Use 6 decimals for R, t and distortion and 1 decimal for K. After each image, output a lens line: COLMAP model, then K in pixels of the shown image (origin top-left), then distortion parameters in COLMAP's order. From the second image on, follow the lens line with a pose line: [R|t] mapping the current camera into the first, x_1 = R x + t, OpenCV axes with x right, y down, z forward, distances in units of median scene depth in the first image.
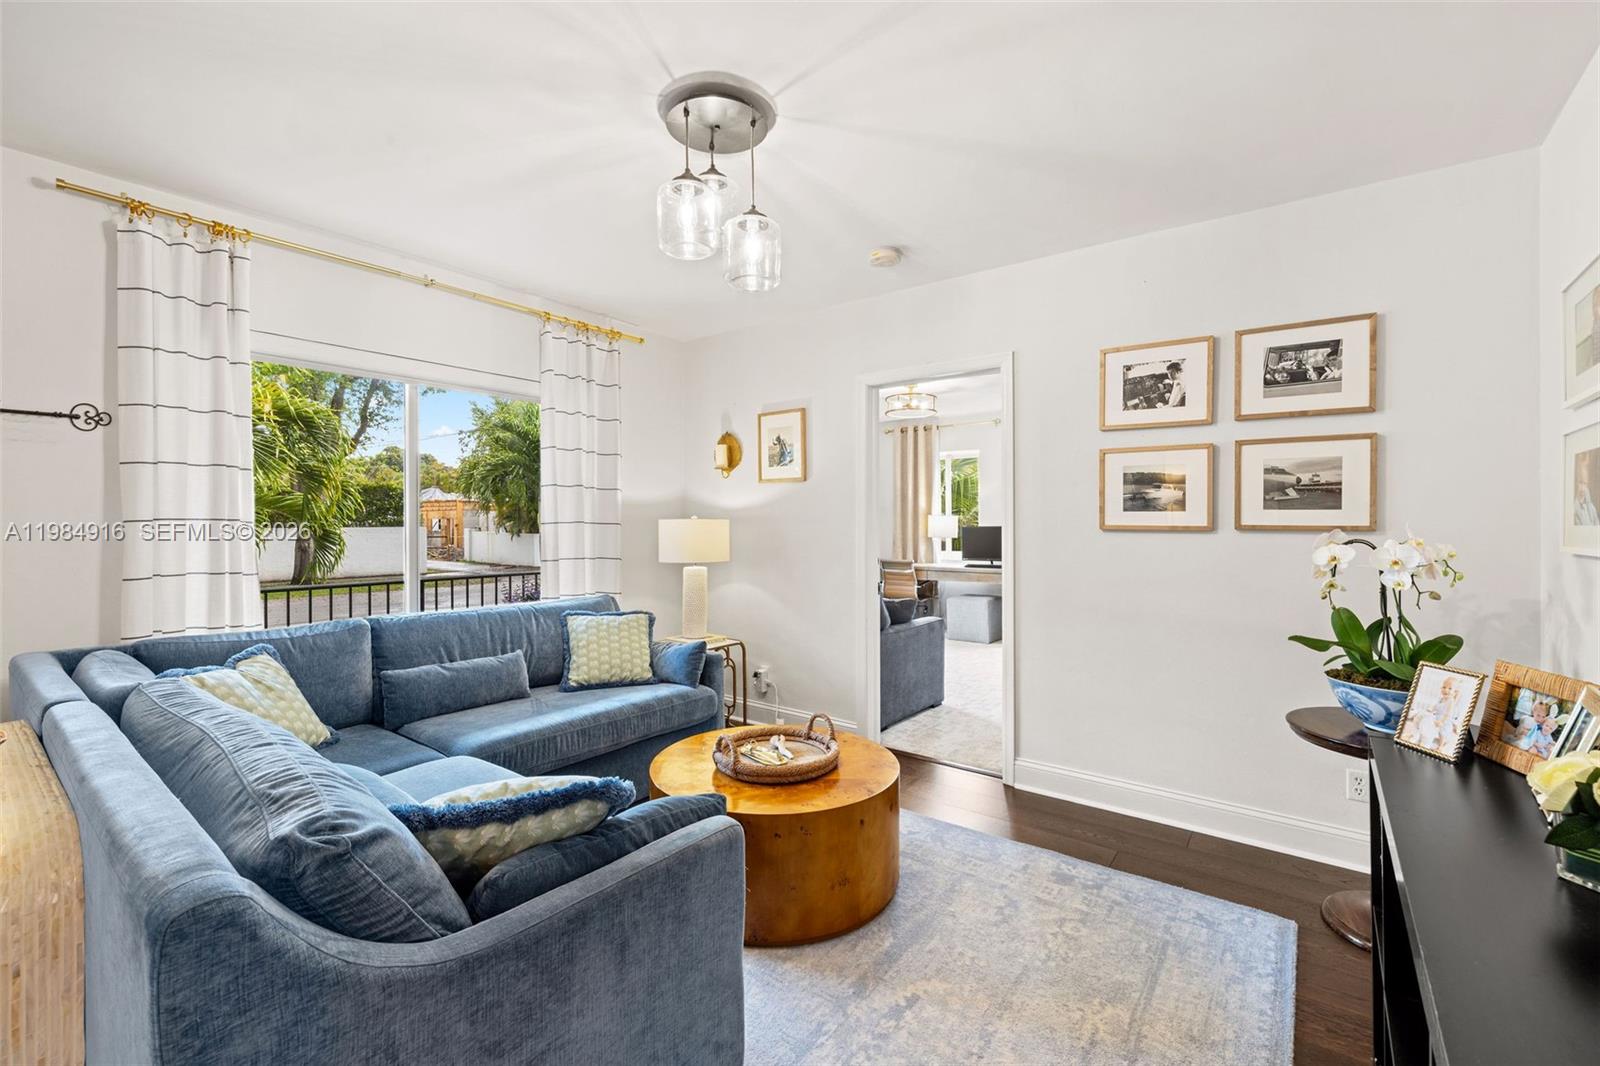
lens RADIAL K [[679.4, 0, 821.0], [0, 679.4, 533.1], [0, 0, 1]] dist [-0.001831, 0.000514]
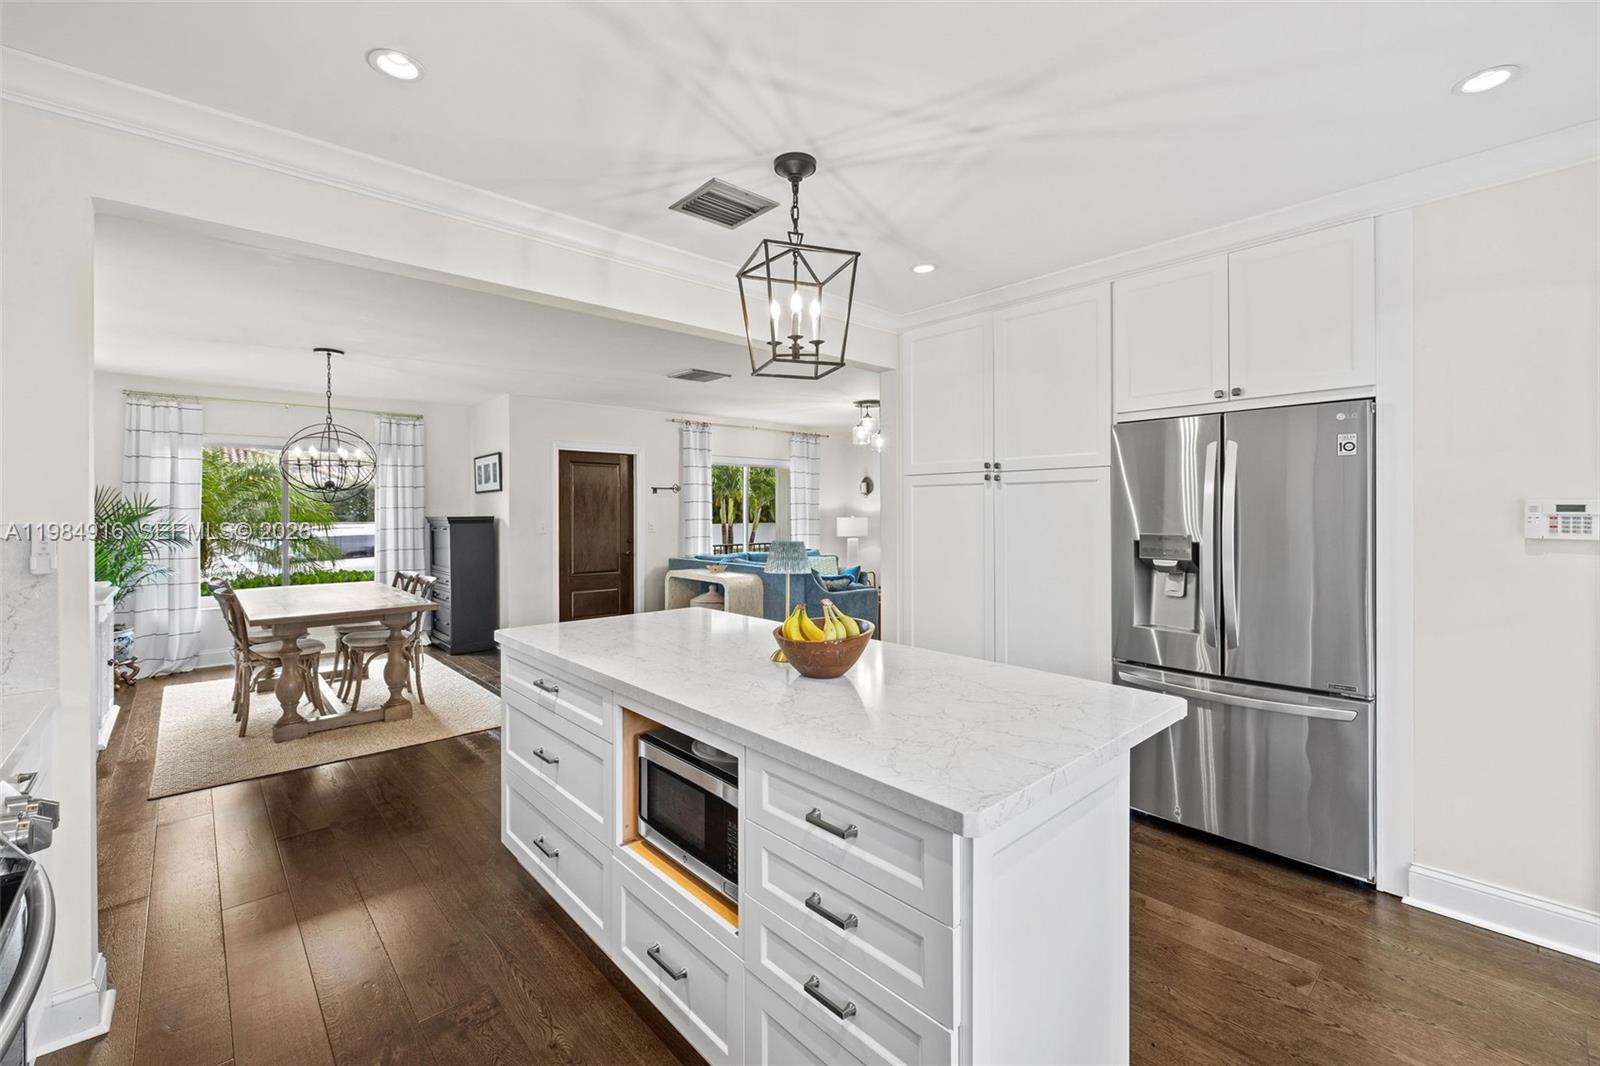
lens RADIAL K [[679.4, 0, 821.5], [0, 679.4, 529.7], [0, 0, 1]] dist [-0.001831, 0.000514]
pose [[0.983634, -0.000411, -0.180177, 0.174161], [0.002131, 0.999954, 0.009353, -0.000346], [0.180165, -0.009584, 0.983590, -1.819788]]
